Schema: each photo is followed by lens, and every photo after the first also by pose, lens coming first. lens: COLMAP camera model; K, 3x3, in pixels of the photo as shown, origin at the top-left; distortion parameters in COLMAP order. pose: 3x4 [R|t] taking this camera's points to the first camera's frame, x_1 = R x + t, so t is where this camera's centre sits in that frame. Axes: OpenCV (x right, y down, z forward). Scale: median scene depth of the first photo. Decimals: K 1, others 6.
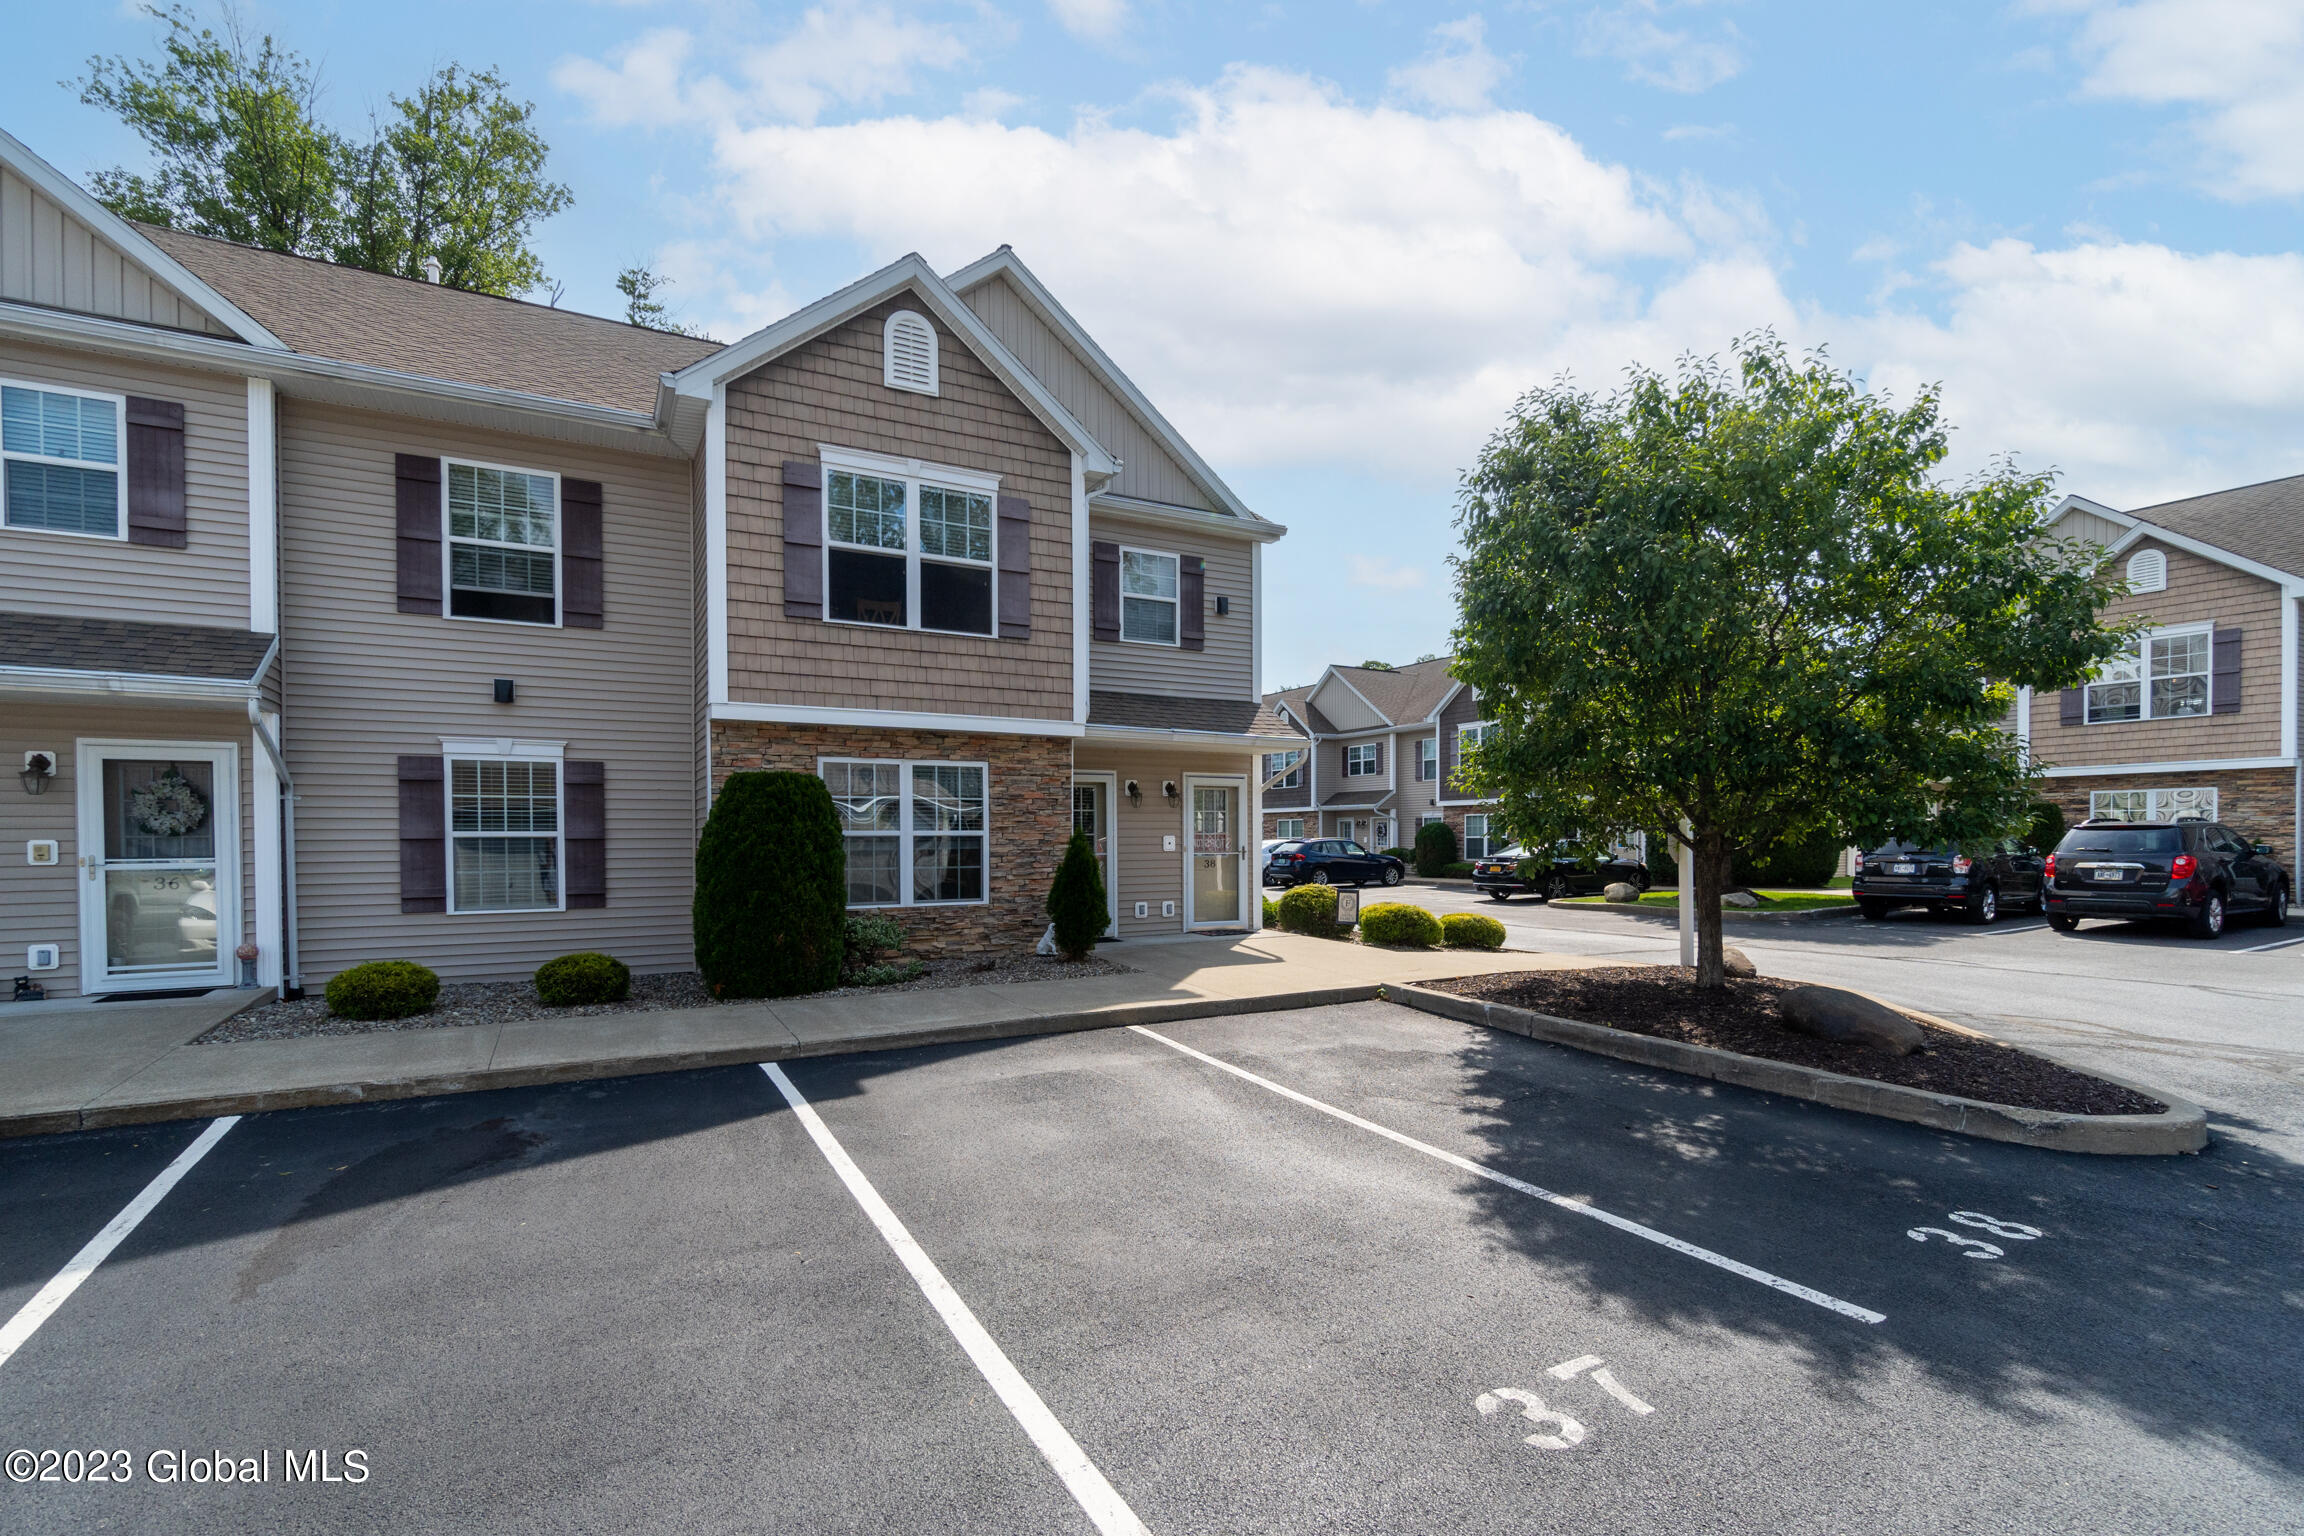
lens RADIAL K [[1015.8, 0, 1144.1], [0, 1015.8, 786.6], [0, 0, 1]] dist [-0.002411, 0.000014]
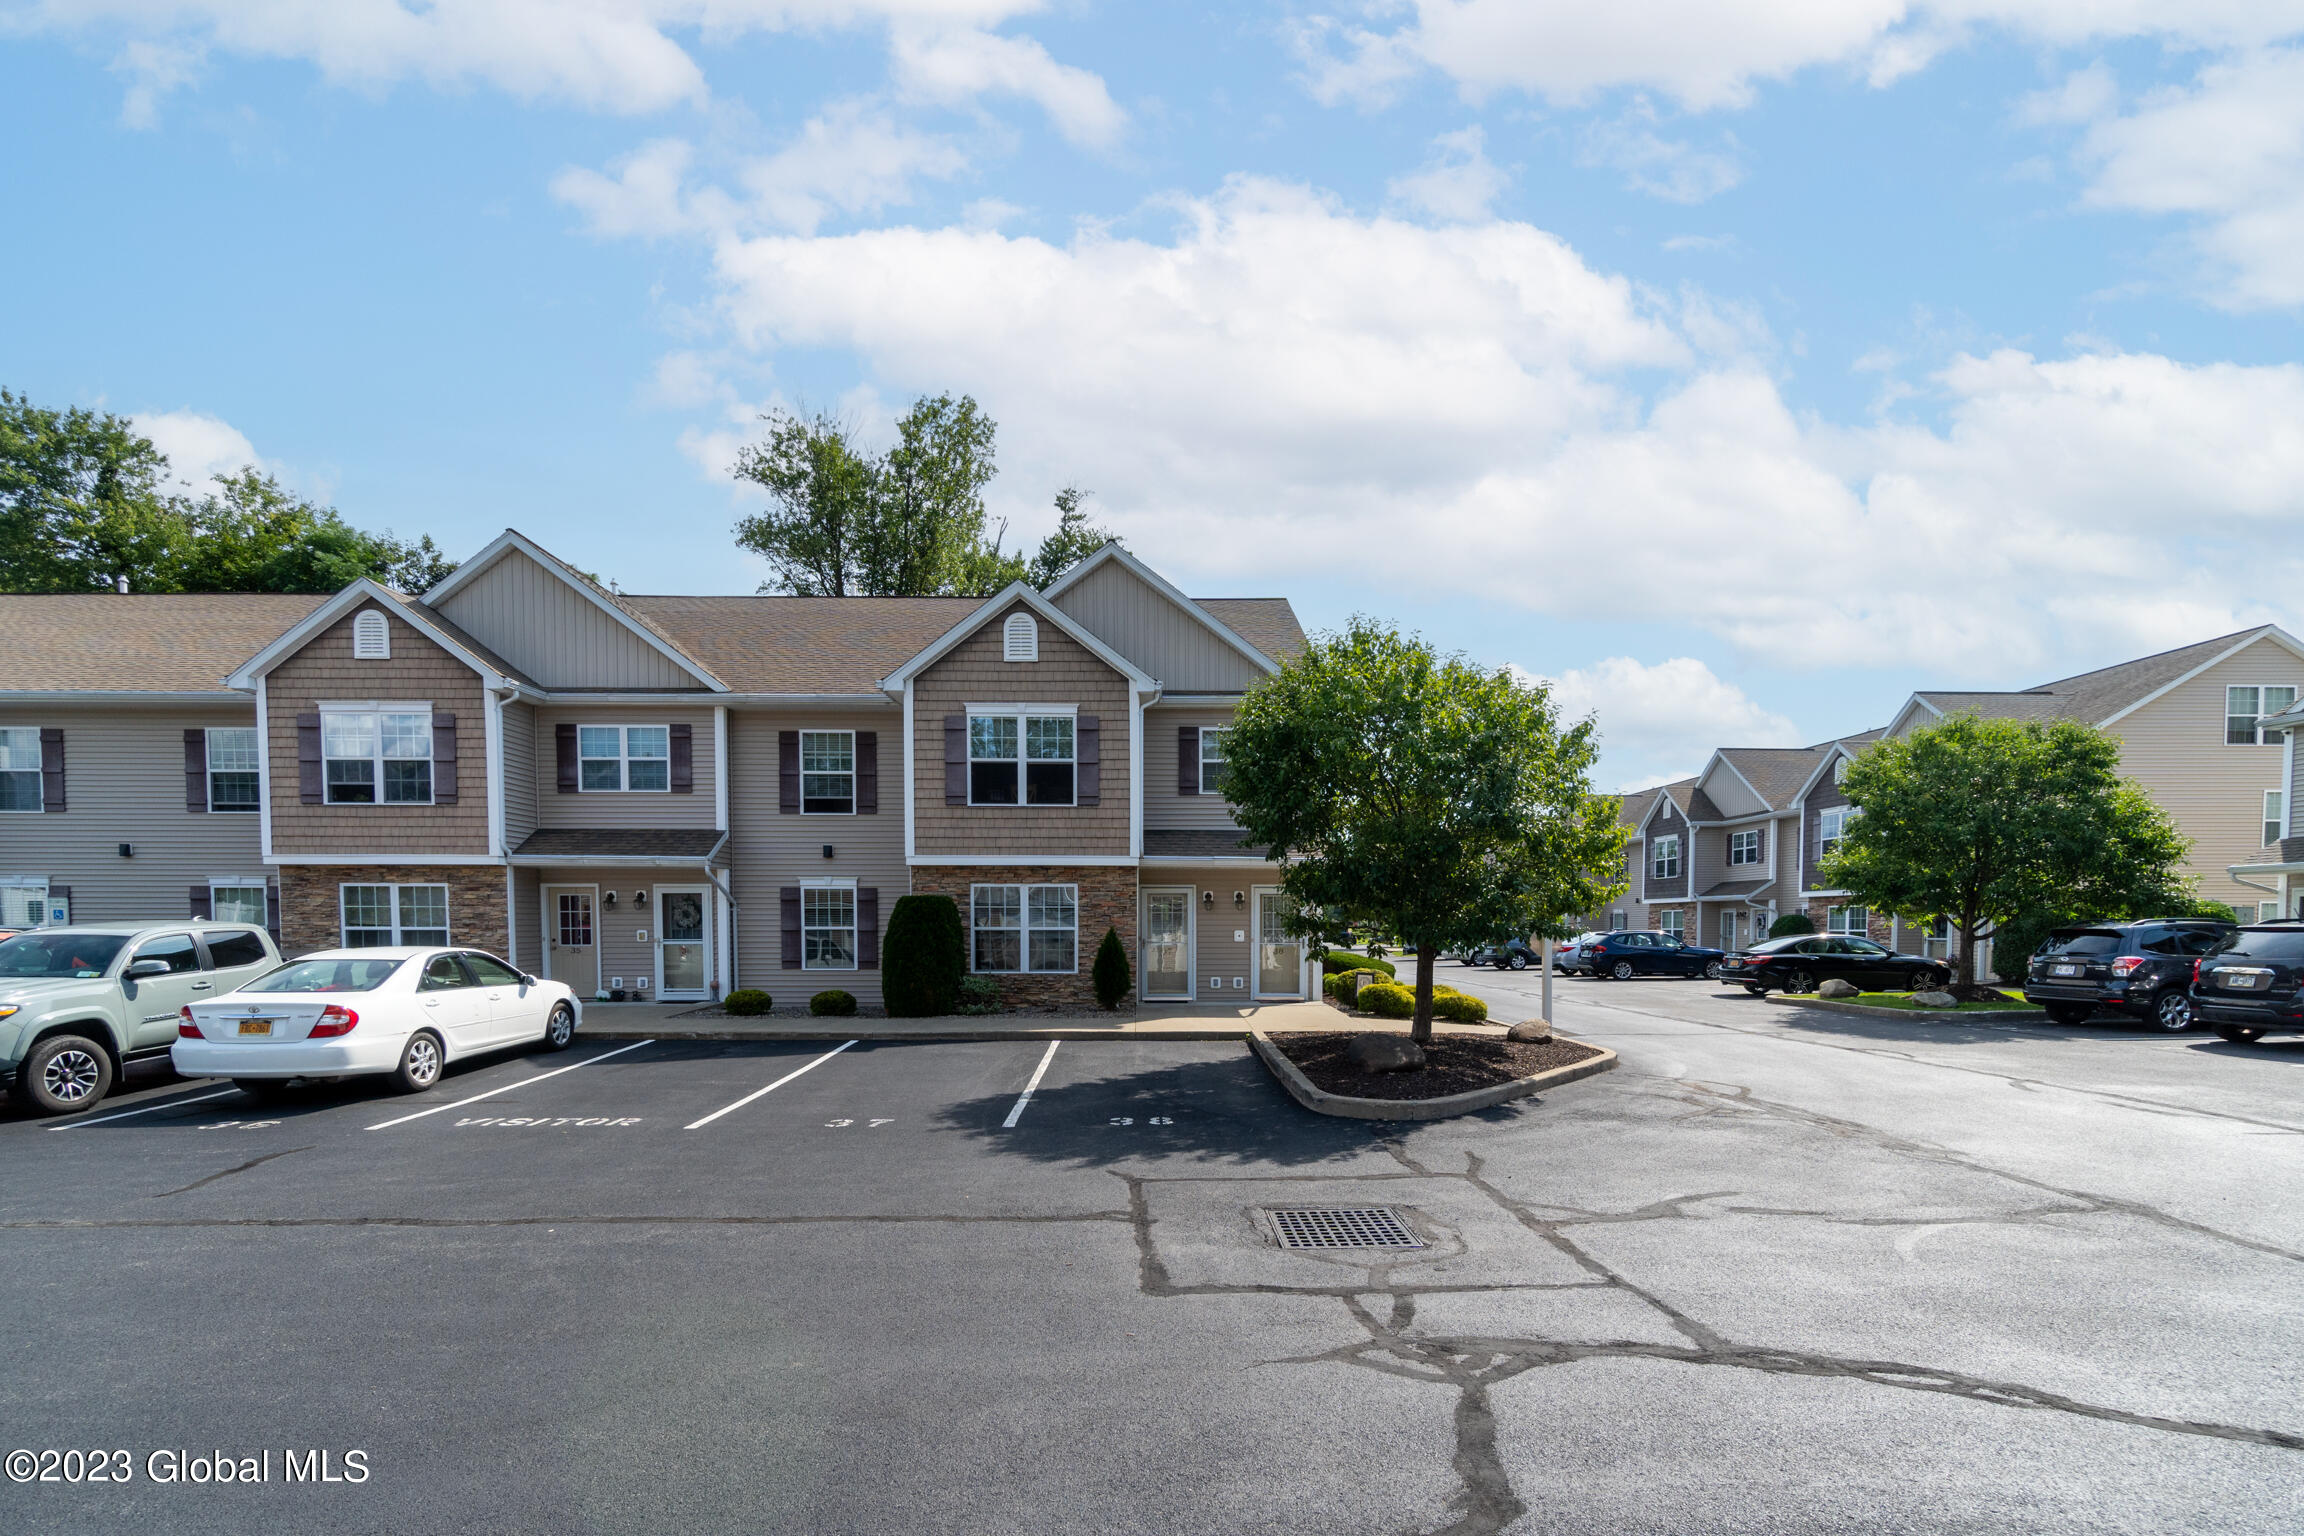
lens RADIAL K [[967.4, 0, 1158.4], [0, 967.4, 869.7], [0, 0, 1]] dist [0.008799, 0.000010]
pose [[0.899943, -0.019976, -0.435550, 0.652901], [0.016861, 0.999797, -0.011016, -0.028863], [0.435682, 0.002570, 0.900097, -0.320692]]
